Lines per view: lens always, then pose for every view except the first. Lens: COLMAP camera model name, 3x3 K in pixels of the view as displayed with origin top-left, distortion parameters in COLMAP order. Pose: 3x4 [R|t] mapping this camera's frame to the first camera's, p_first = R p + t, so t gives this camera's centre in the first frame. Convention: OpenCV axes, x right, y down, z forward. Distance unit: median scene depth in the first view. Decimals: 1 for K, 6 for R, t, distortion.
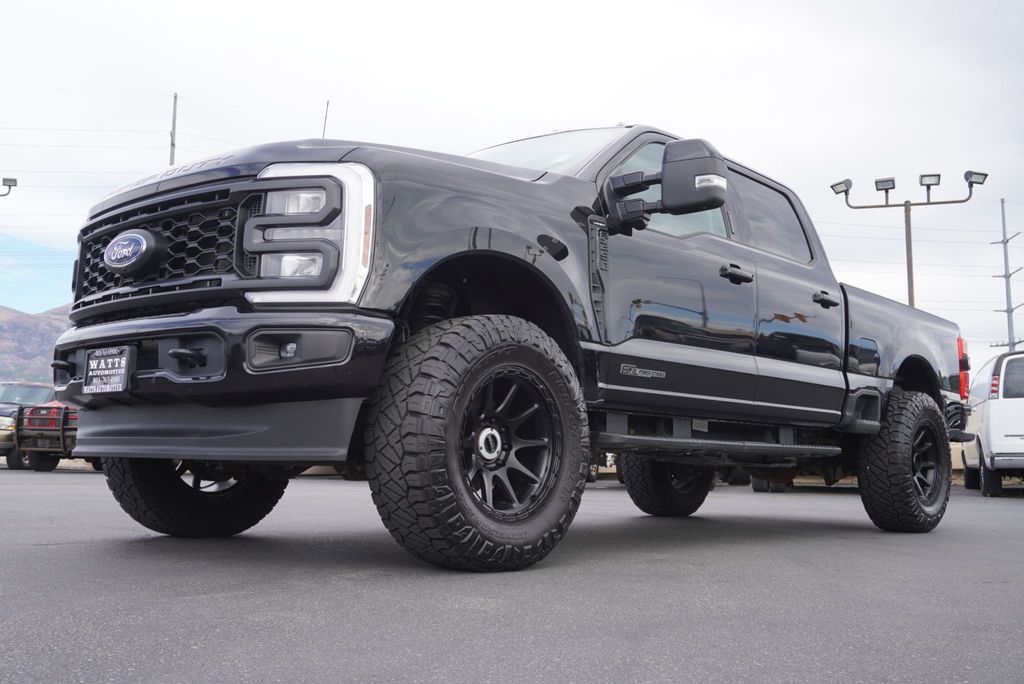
lens RADIAL K [[1029.7, 0, 514.7], [0, 1029.7, 328.7], [0, 0, 1]] dist [0.005043, 0.003047]
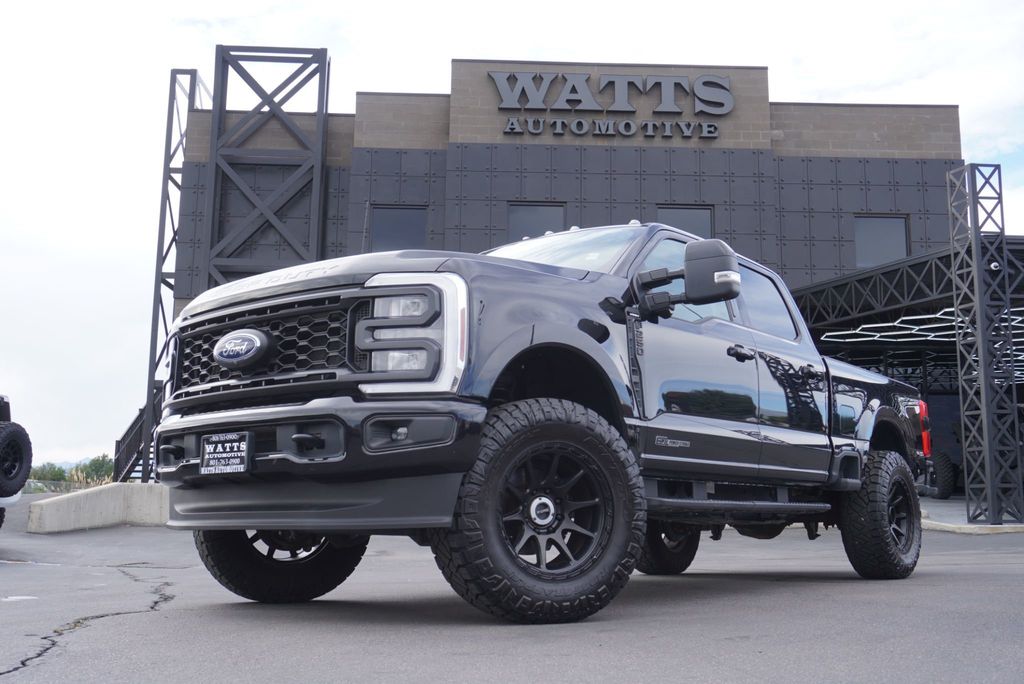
lens RADIAL K [[1054.6, 0, 512.0], [0, 1054.6, 342.0], [0, 0, 1]] dist [-0.006901, -0.004983]
pose [[0.997626, -0.016972, 0.066734, -0.151582], [0.020009, 0.998782, -0.045100, -0.023684], [-0.065888, 0.046328, 0.996751, -0.188544]]
